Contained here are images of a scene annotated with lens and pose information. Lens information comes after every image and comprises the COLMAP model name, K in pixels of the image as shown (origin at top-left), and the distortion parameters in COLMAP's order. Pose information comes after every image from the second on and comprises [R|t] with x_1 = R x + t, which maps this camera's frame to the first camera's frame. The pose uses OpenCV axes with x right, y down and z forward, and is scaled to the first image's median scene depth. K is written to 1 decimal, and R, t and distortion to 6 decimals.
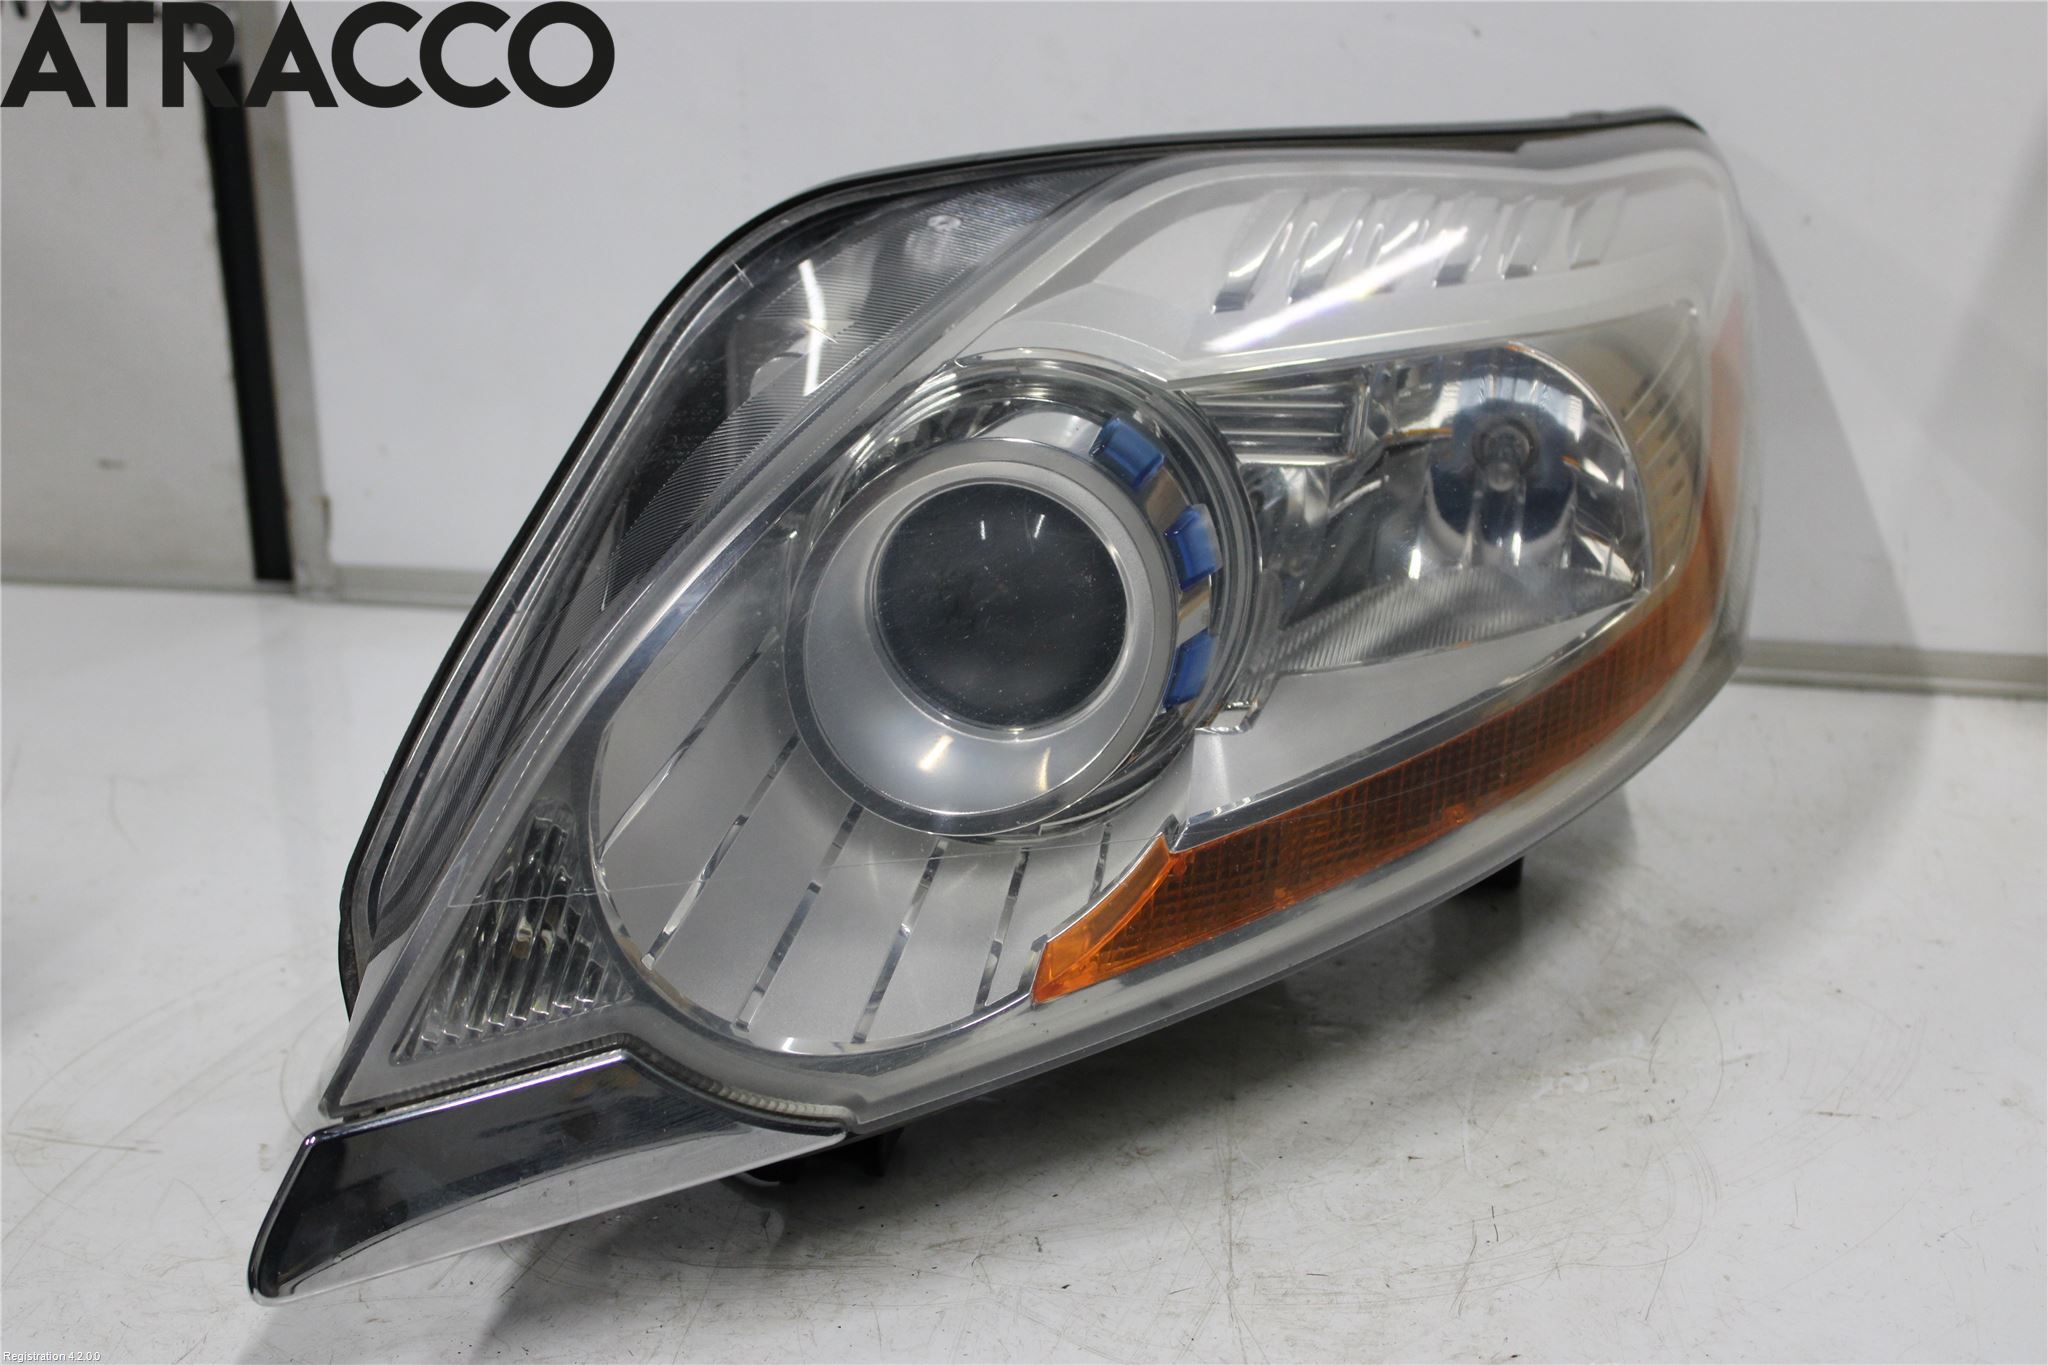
lens RADIAL K [[3084.8, 0, 1021.3], [0, 3084.8, 681.5], [0, 0, 1]] dist [0.055645, 0.000000]
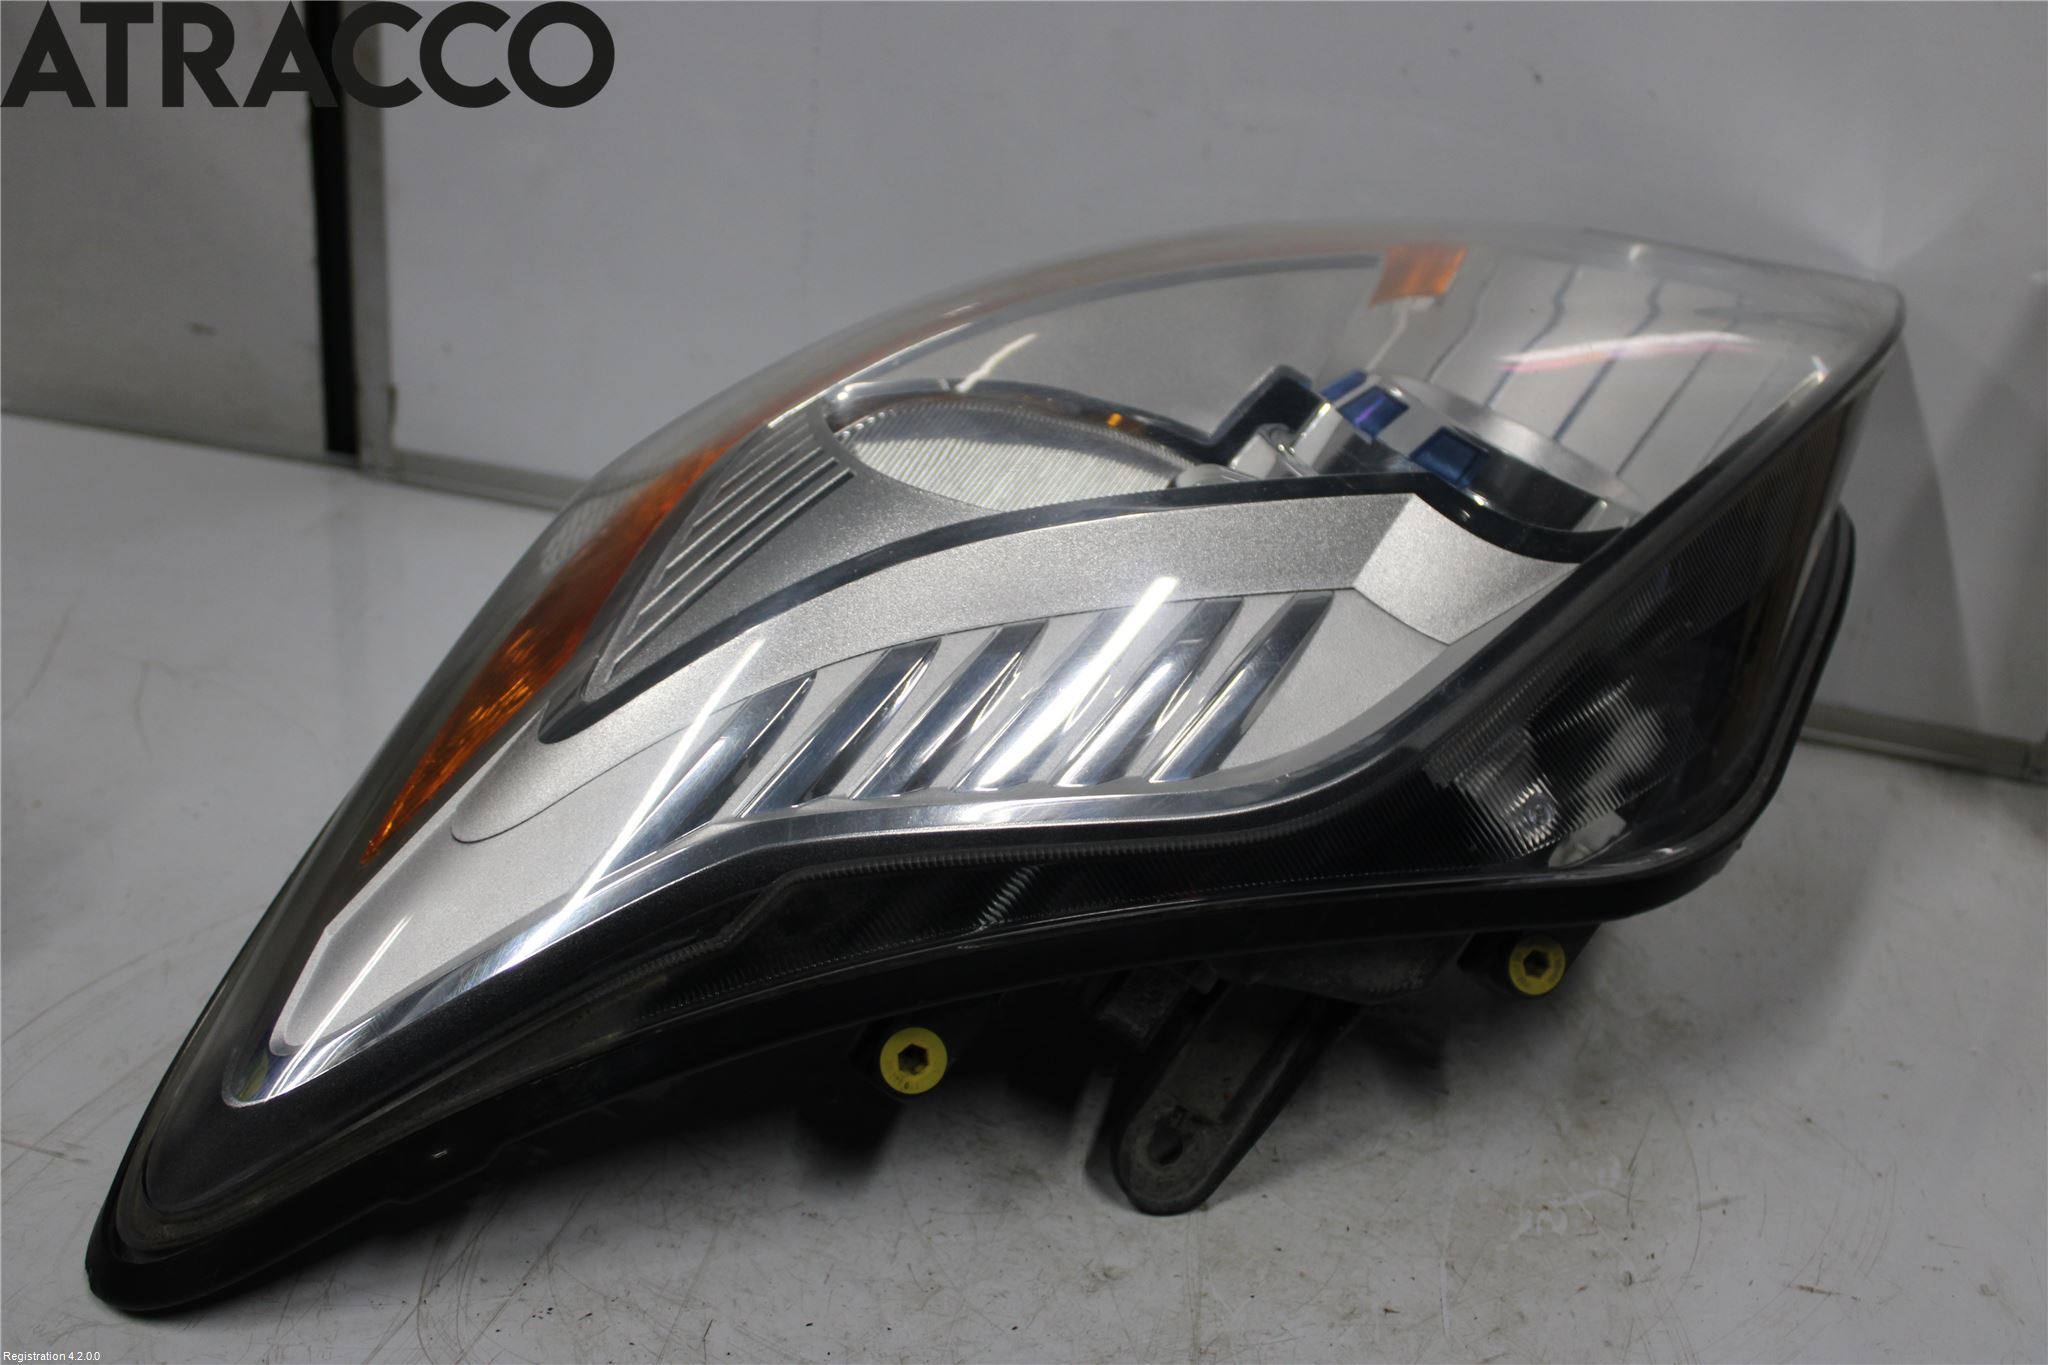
lens RADIAL K [[2227.0, 0, 1028.9], [0, 2227.0, 684.6], [0, 0, 1]] dist [-0.032349, 0.000000]
pose [[0.994040, 0.106366, 0.023890, -0.020058], [-0.108407, 0.987583, 0.113697, -0.097241], [-0.011500, -0.115609, 0.993228, 0.319166]]
